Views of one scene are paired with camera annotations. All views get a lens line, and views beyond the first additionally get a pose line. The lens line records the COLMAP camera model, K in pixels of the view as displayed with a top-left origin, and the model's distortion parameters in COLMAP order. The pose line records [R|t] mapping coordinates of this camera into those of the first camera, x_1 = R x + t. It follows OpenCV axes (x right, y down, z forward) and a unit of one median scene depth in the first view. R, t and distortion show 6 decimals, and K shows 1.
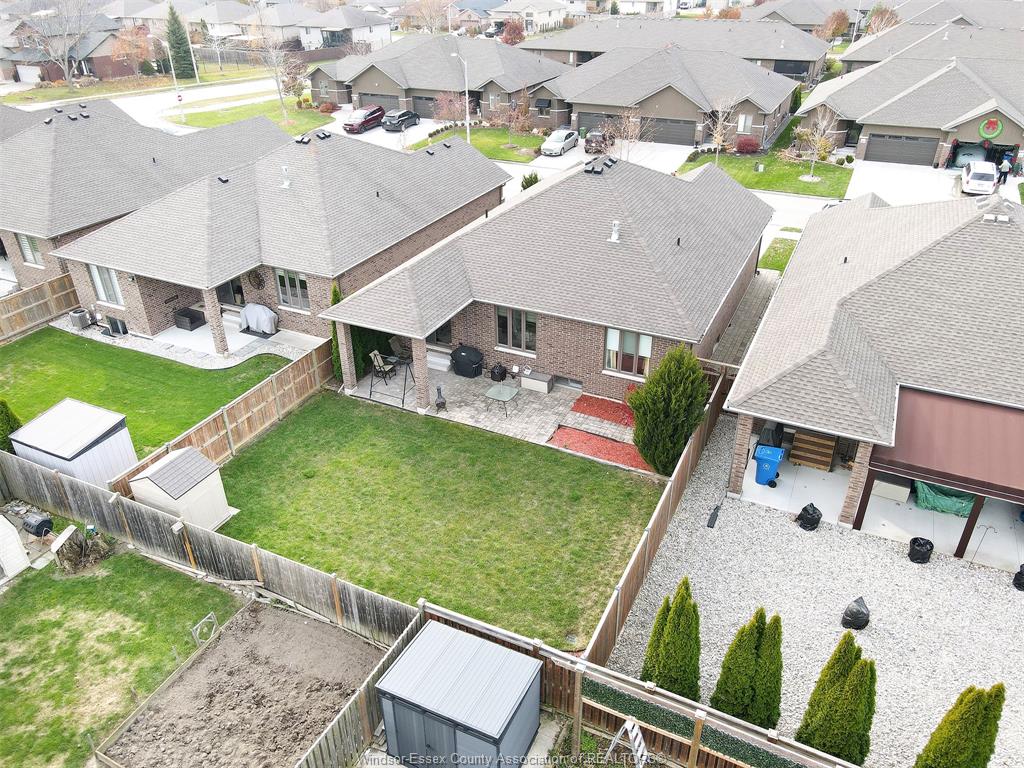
lens RADIAL K [[745.9, 0, 512.0], [0, 745.9, 384.0], [0, 0, 1]] dist [0.011126, -0.001817]
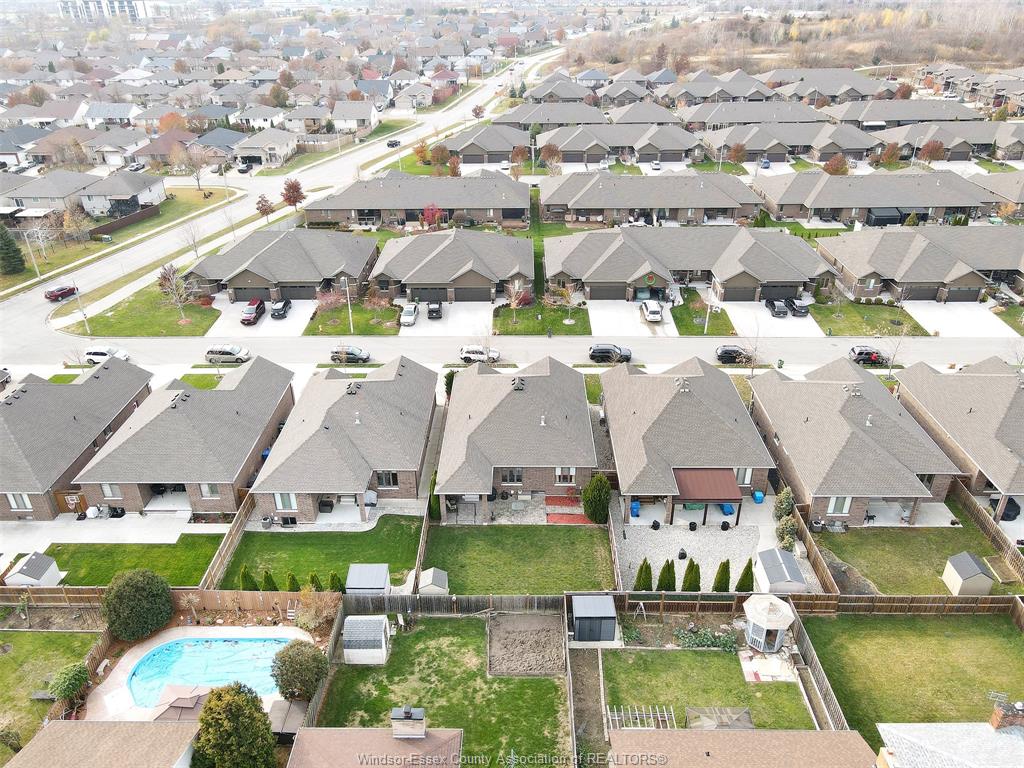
lens RADIAL K [[747.6, 0, 512.0], [0, 747.6, 384.0], [0, 0, 1]] dist [-0.008131, 0.040933]
pose [[0.905677, -0.204797, 0.371224, -0.818245], [0.214292, 0.976639, 0.015984, -0.400262], [-0.365825, 0.065074, 0.928406, -1.140239]]
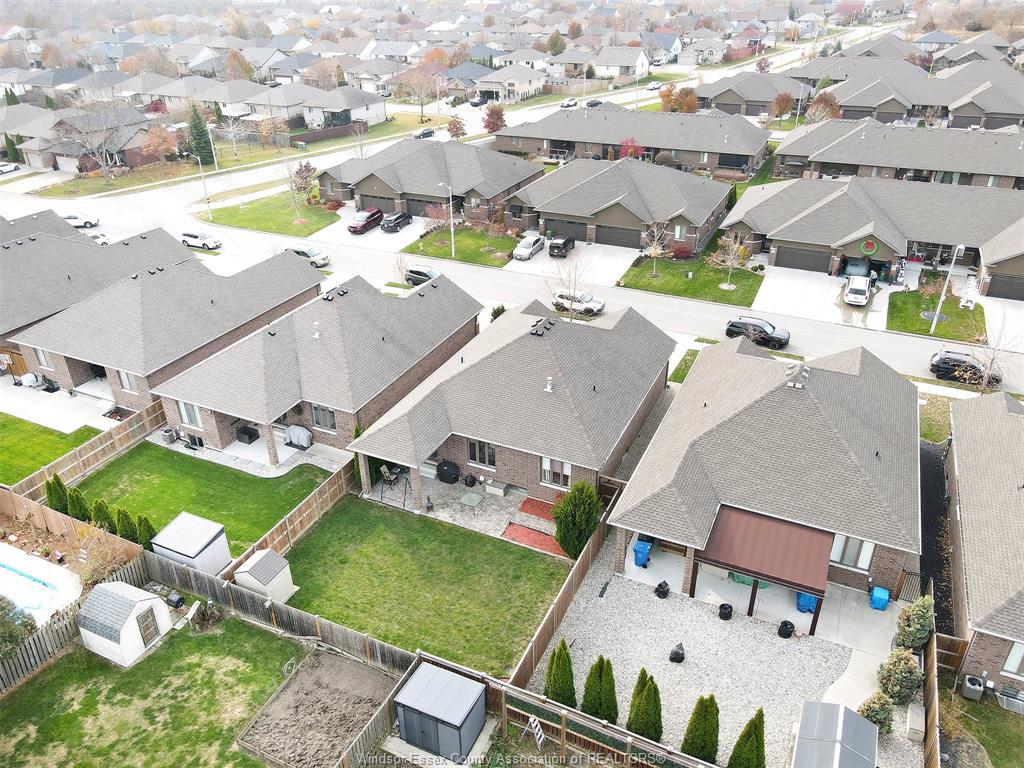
lens RADIAL K [[747.6, 0, 512.0], [0, 747.6, 384.0], [0, 0, 1]] dist [-0.008131, 0.040933]
pose [[0.999917, -0.008023, 0.010081, 0.055519], [0.008204, 0.999803, -0.018067, -0.195490], [-0.009934, 0.018148, 0.999786, -0.495779]]
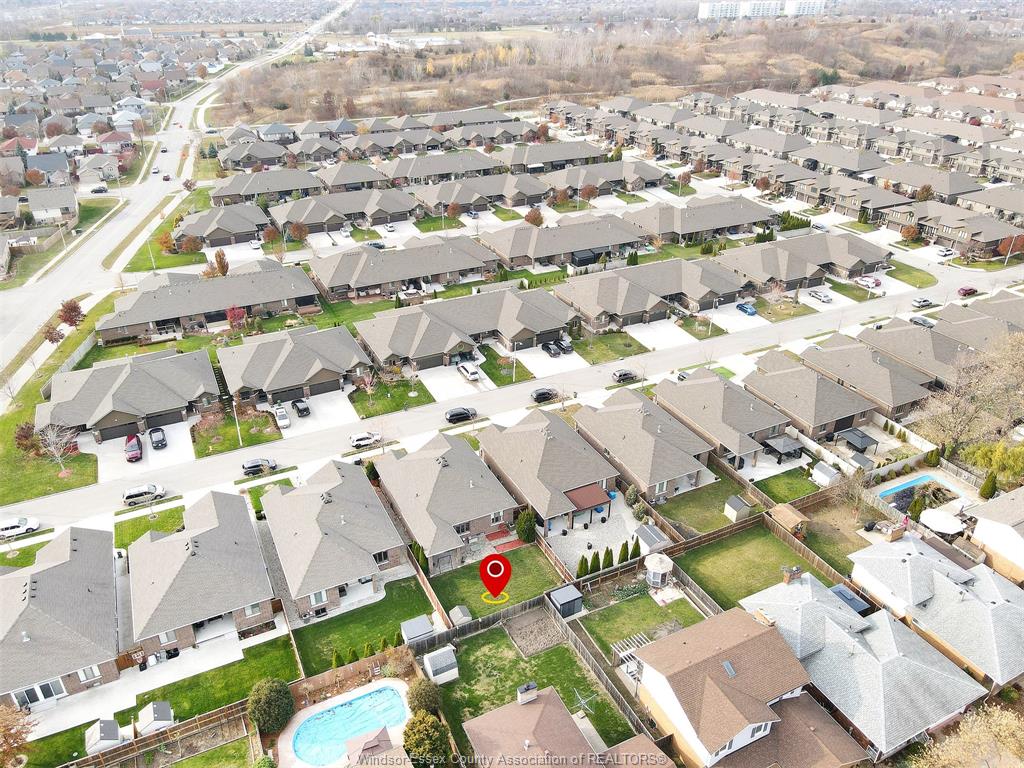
lens RADIAL K [[747.6, 0, 512.0], [0, 747.6, 384.0], [0, 0, 1]] dist [-0.008131, 0.040933]
pose [[0.610533, -0.375570, 0.697279, -1.953601], [0.390350, 0.908745, 0.147682, -1.072704], [-0.689113, 0.182018, 0.701422, -1.528156]]
